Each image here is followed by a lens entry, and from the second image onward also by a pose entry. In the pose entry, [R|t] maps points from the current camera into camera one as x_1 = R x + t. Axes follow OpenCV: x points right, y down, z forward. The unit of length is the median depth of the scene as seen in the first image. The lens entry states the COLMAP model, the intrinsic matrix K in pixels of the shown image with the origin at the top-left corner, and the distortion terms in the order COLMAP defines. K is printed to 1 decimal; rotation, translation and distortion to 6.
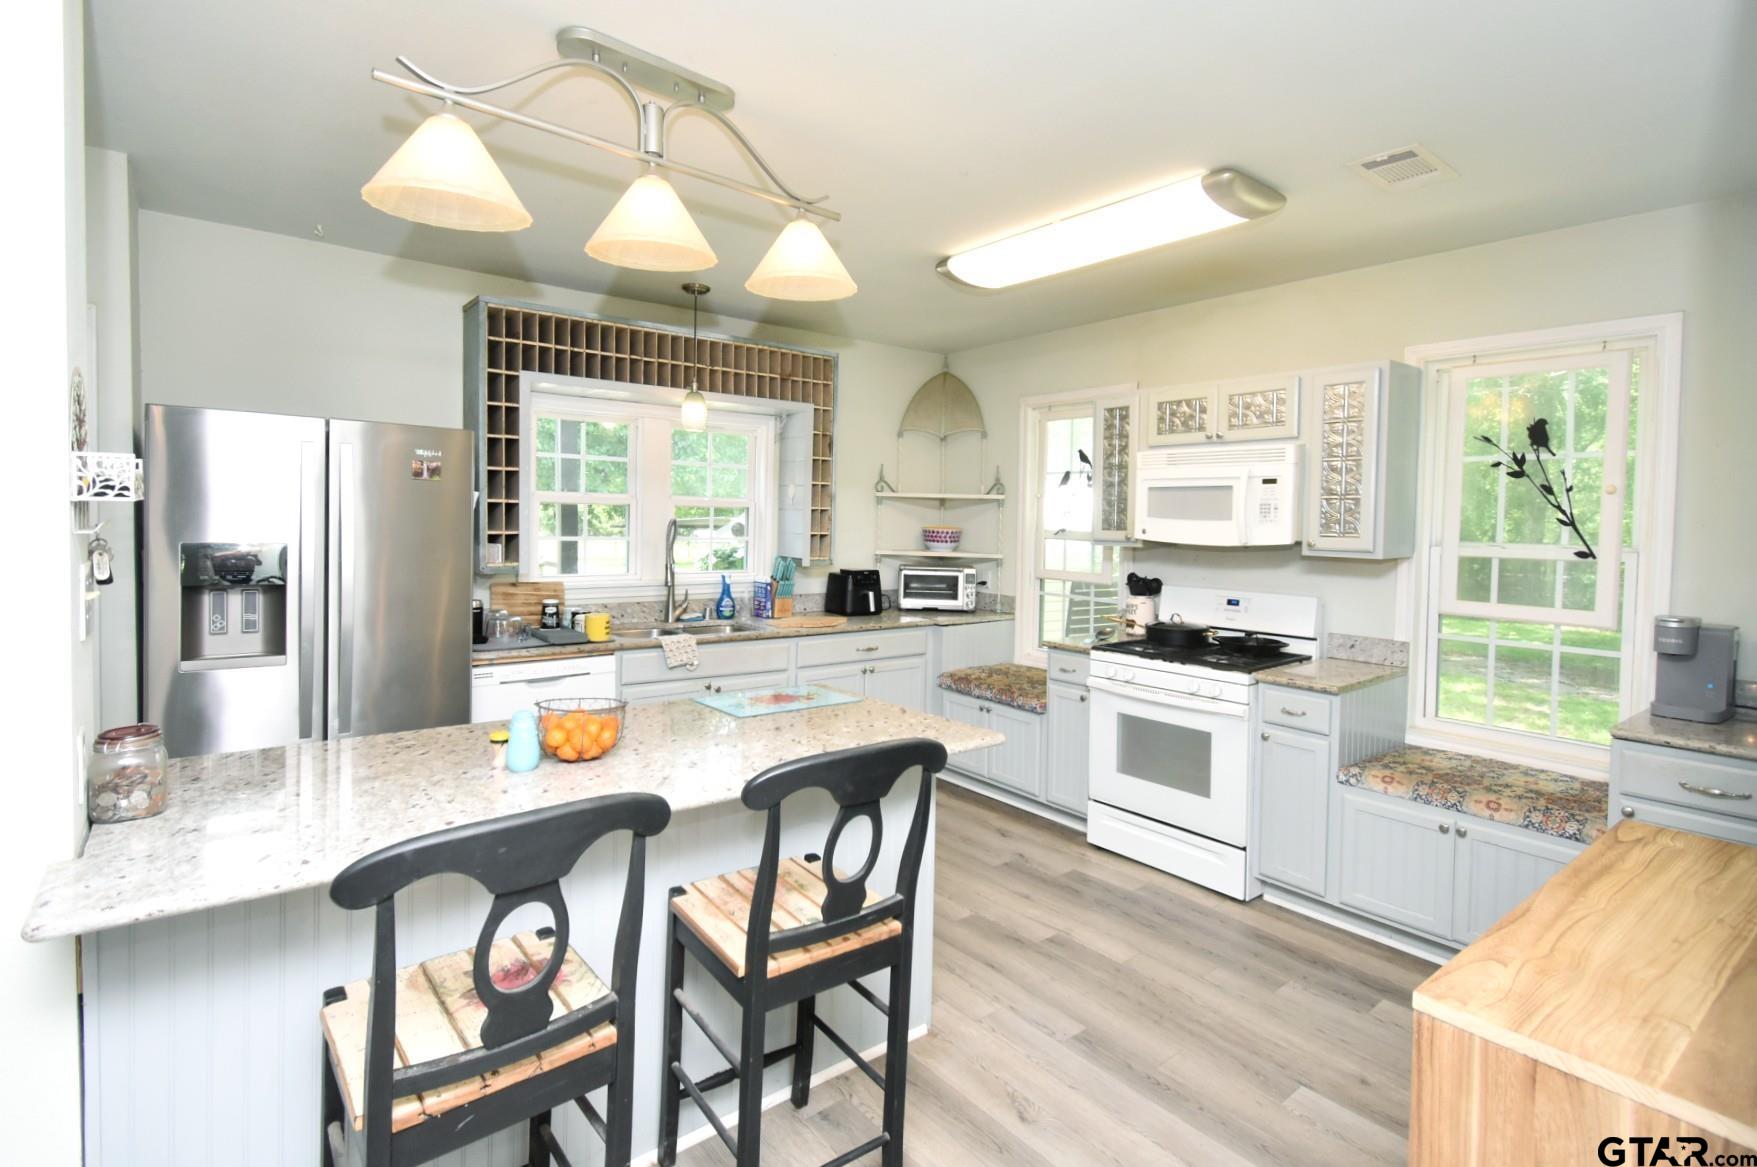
lens RADIAL K [[850.2, 0, 867.0], [0, 850.2, 540.3], [0, 0, 1]] dist [-0.005069, 0.001651]
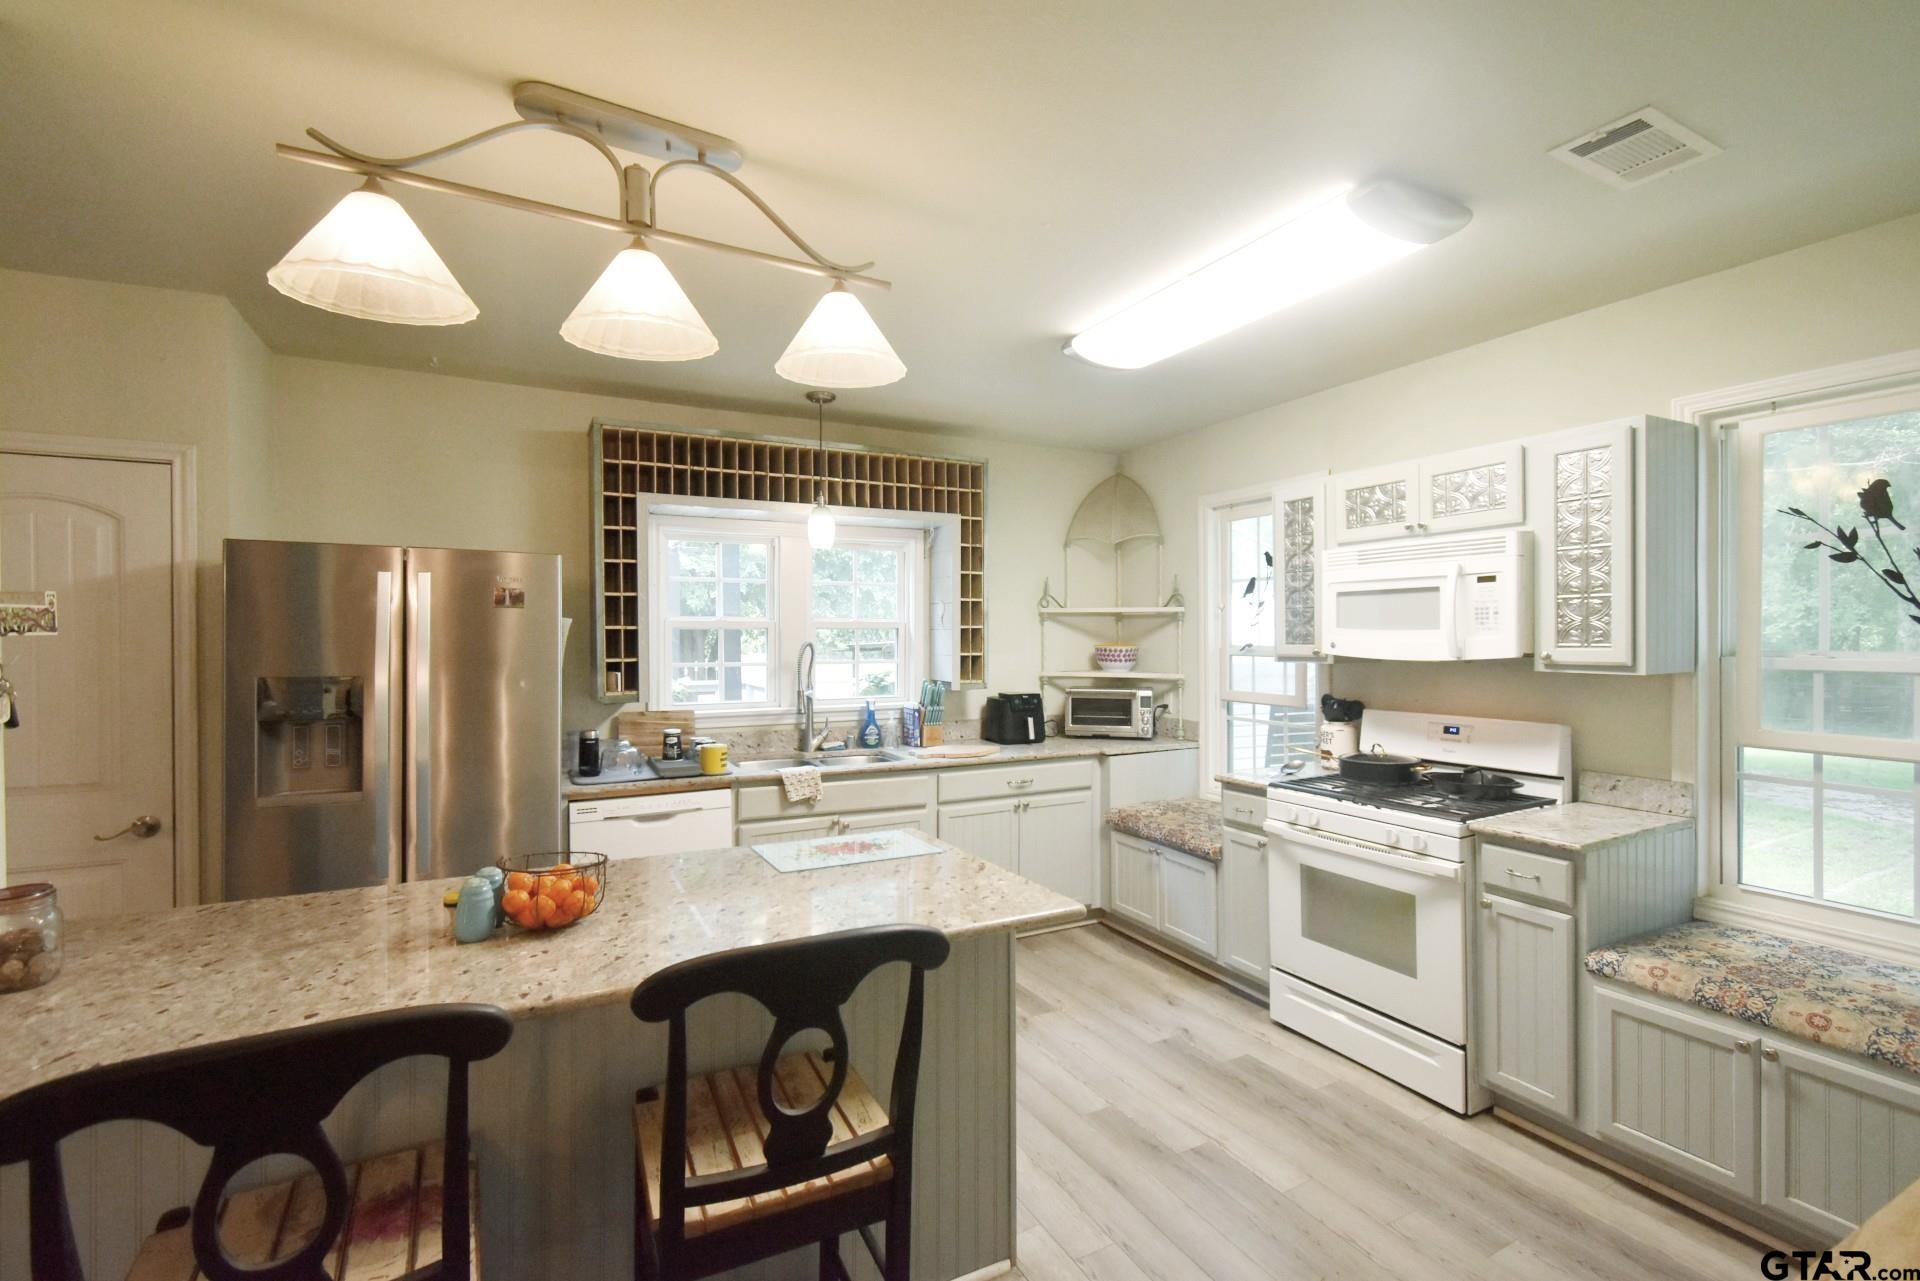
lens RADIAL K [[849.0, 0, 952.5], [0, 849.0, 638.0], [0, 0, 1]] dist [0.001846, -0.003305]
pose [[0.983168, -0.022589, -0.181301, 0.116281], [0.017779, 0.999447, -0.028112, -0.000654], [0.181835, 0.024415, 0.983026, 0.118260]]
